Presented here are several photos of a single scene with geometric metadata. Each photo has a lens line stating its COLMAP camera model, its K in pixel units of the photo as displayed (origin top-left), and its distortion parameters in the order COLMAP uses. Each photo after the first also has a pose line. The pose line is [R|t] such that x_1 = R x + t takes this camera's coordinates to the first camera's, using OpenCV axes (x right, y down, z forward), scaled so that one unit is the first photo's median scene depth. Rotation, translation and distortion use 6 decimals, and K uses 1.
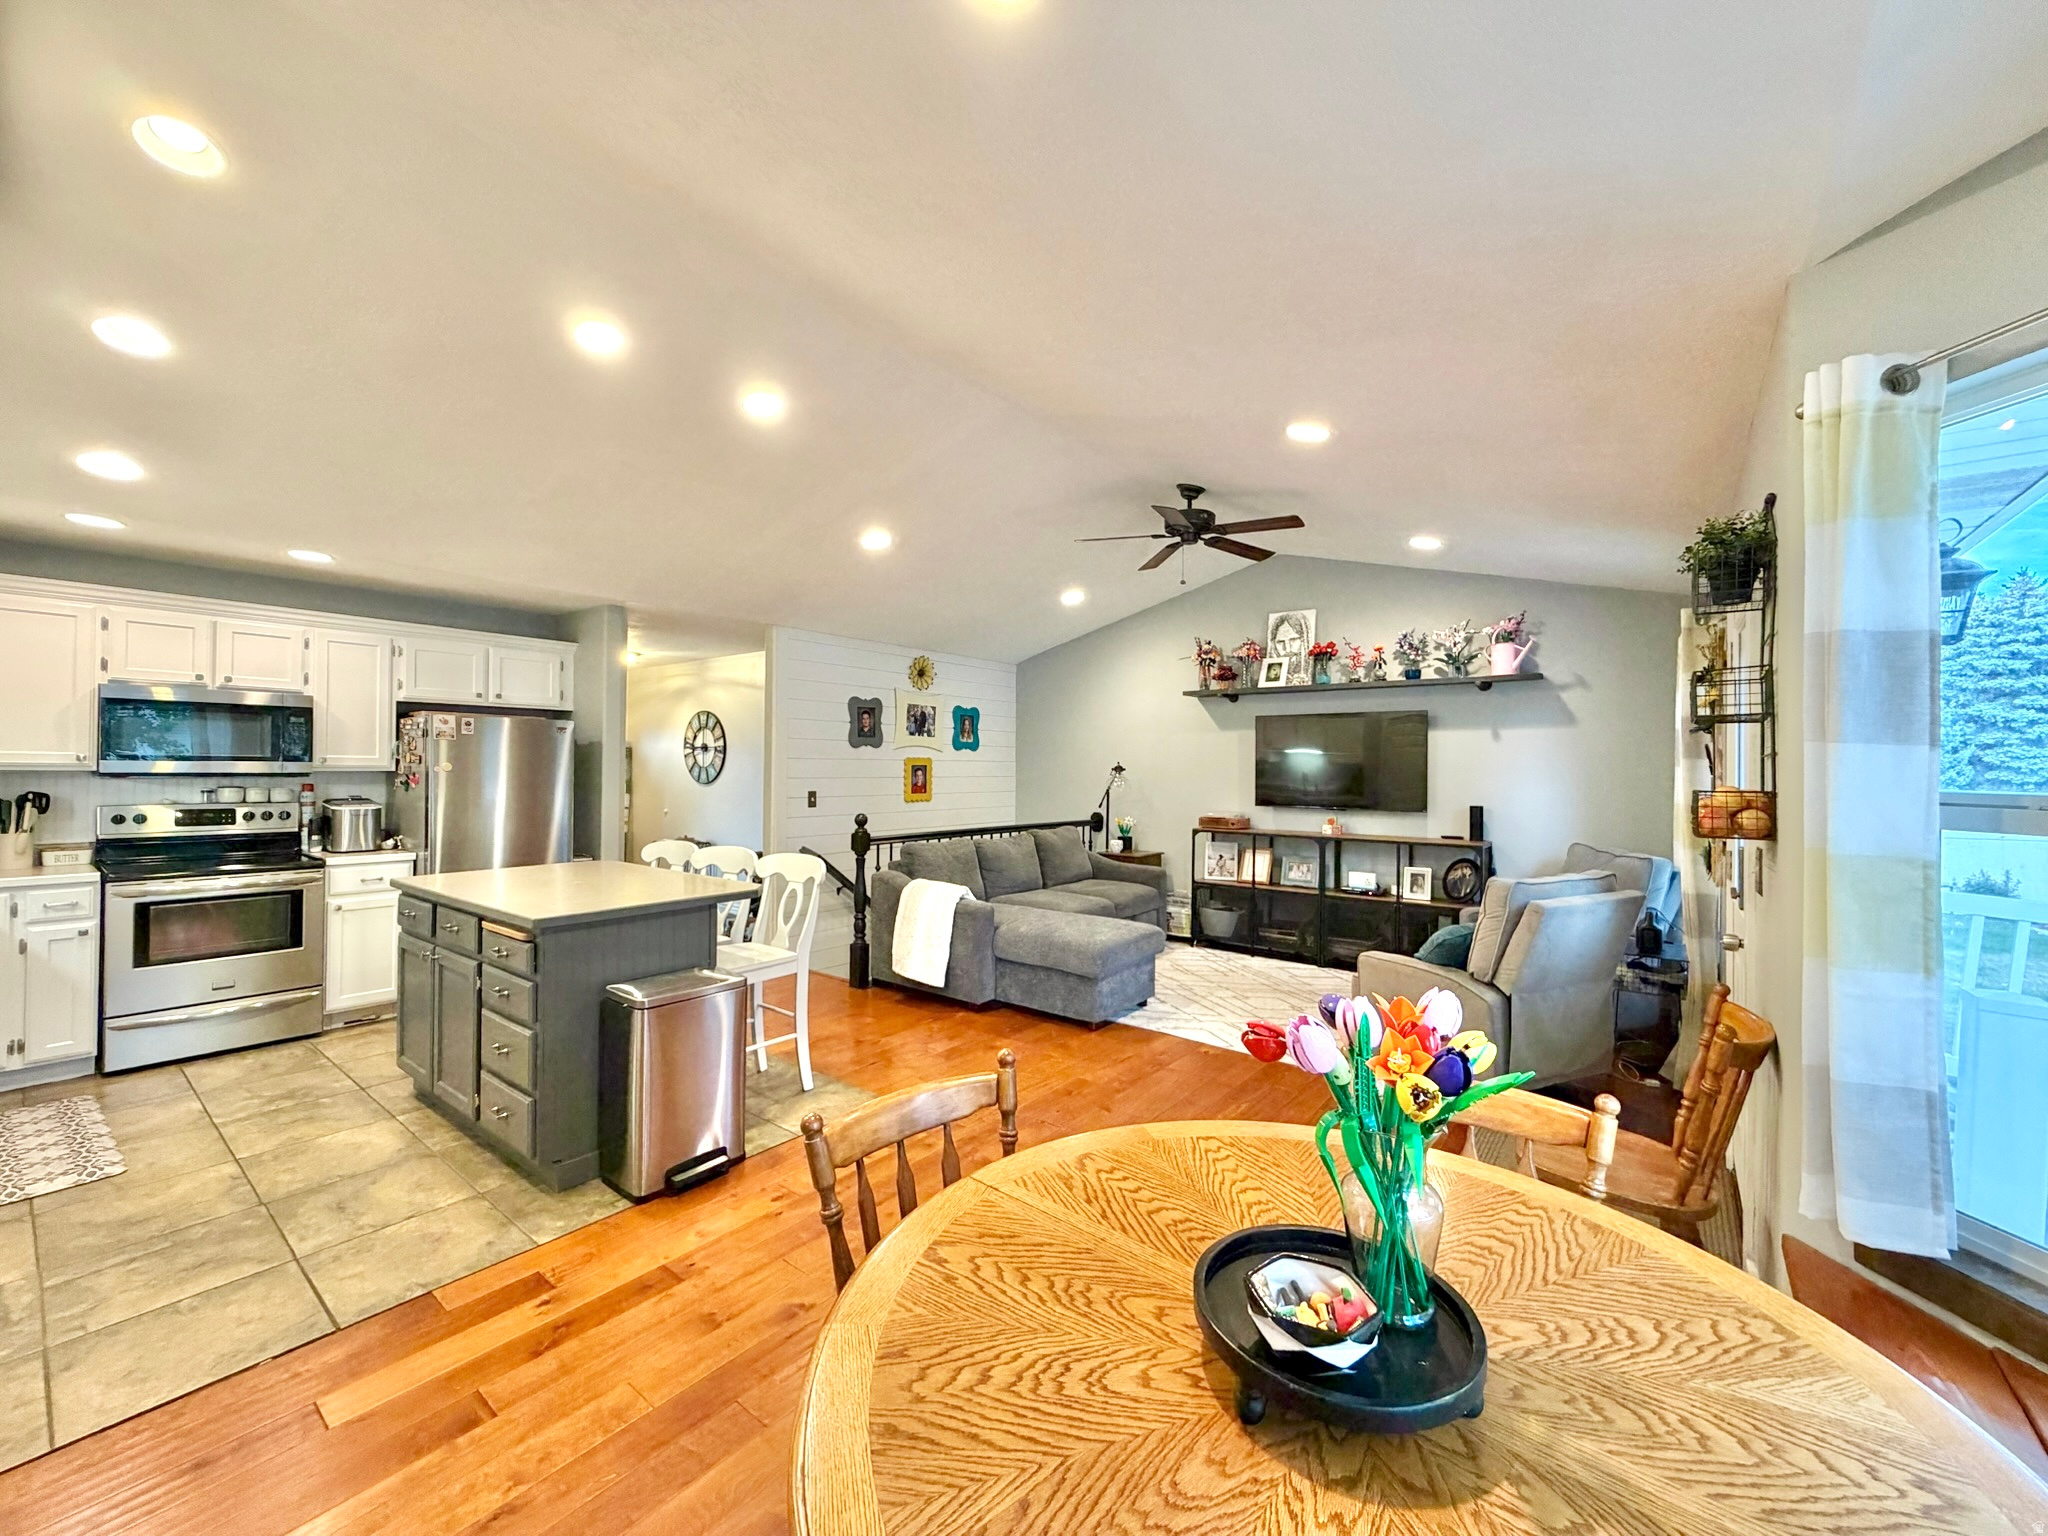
lens RADIAL K [[816.9, 0, 1020.6], [0, 816.9, 762.8], [0, 0, 1]] dist [-0.001926, 0.000296]
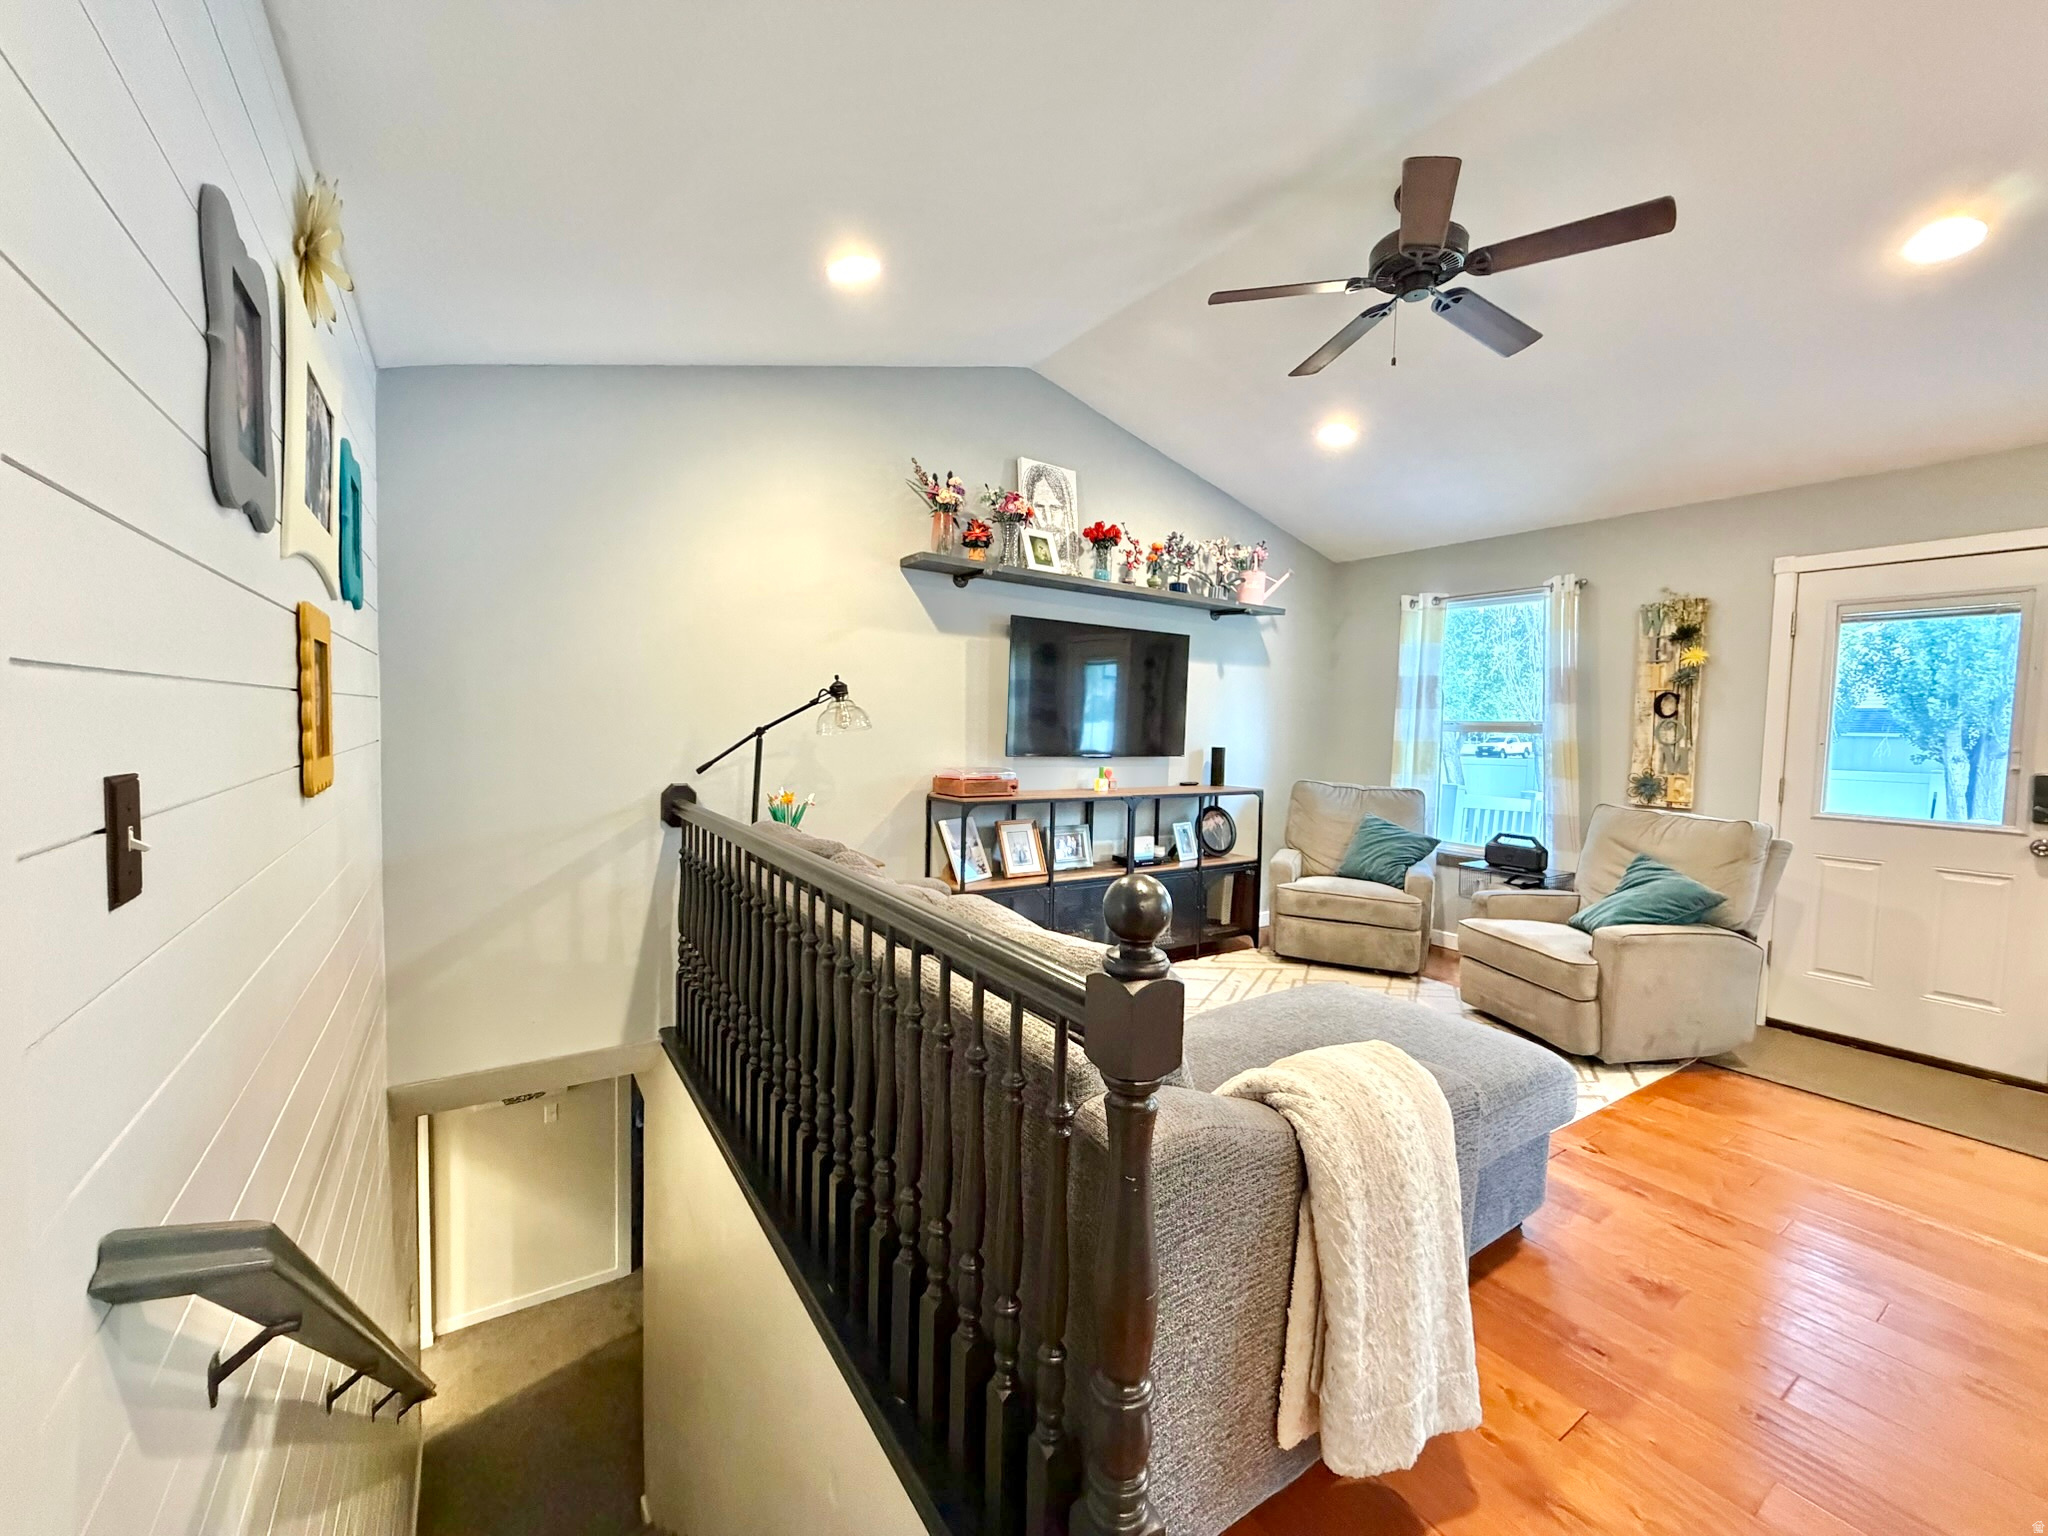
lens RADIAL K [[816.9, 0, 1012.7], [0, 816.9, 760.5], [0, 0, 1]] dist [-0.001926, 0.000296]
pose [[0.318774, -0.044326, 0.946794, -0.361229], [-0.028011, 0.998029, 0.056156, 0.022982], [-0.947417, -0.044422, 0.316904, 0.905984]]
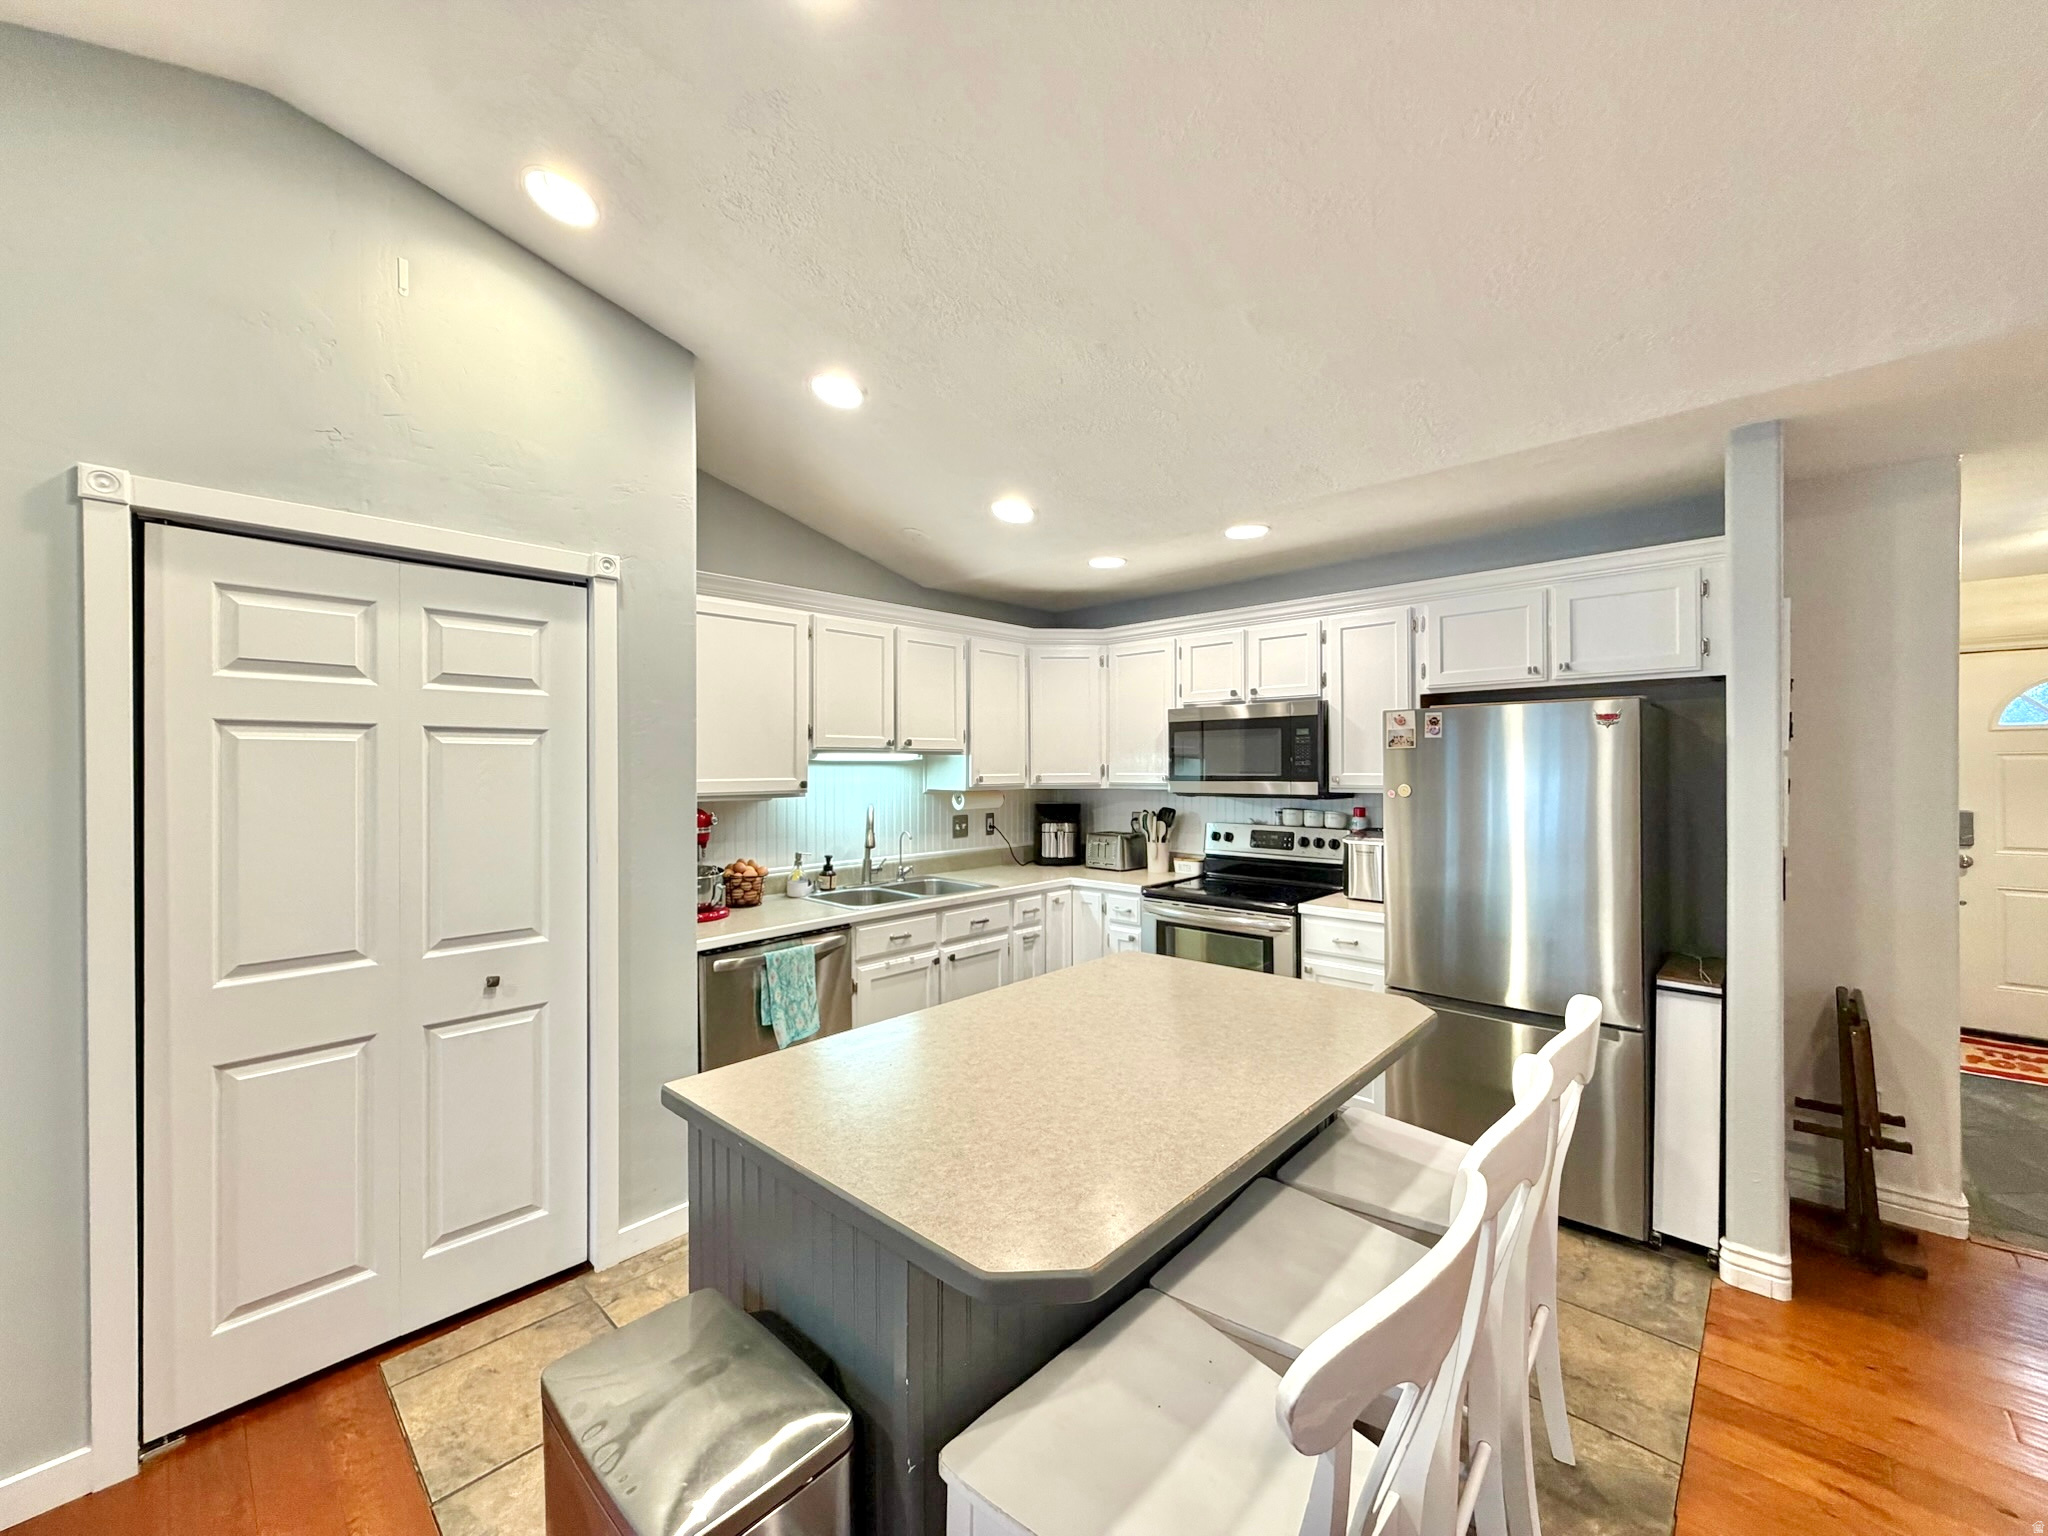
lens RADIAL K [[816.9, 0, 1020.4], [0, 816.9, 766.1], [0, 0, 1]] dist [-0.001926, 0.000296]
pose [[-0.089336, -0.008497, -0.995965, -0.024422], [0.014579, 0.999845, -0.009838, -0.010185], [0.995895, -0.015400, -0.089199, 0.609543]]
